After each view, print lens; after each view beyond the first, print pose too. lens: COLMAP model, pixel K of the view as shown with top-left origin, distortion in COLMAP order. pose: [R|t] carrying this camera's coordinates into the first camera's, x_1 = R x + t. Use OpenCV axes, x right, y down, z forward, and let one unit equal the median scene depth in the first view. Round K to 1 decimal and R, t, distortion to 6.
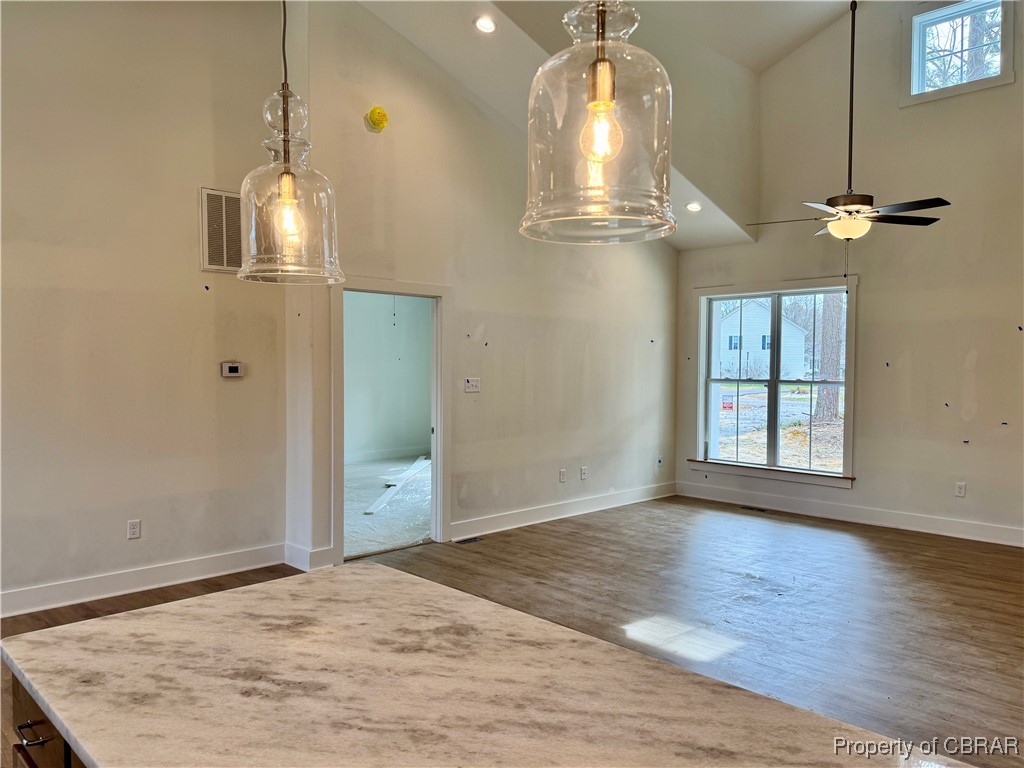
lens RADIAL K [[719.9, 0, 505.7], [0, 719.9, 391.5], [0, 0, 1]] dist [0.027632, 0.000402]
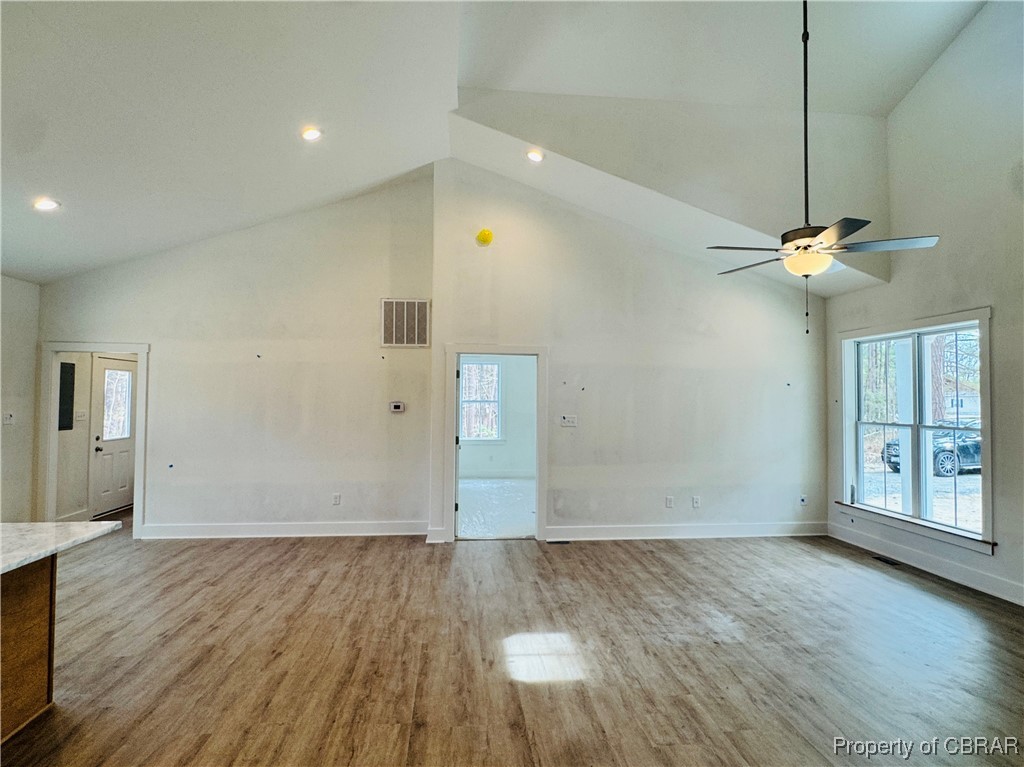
lens RADIAL K [[517.7, 0, 514.2], [0, 517.7, 384.6], [0, 0, 1]] dist [-0.008574, -0.001102]
pose [[0.802451, -0.015765, -0.596509, 0.389816], [-0.030532, 0.997257, -0.067429, -0.008142], [0.595936, 0.072322, 0.799769, 0.174320]]
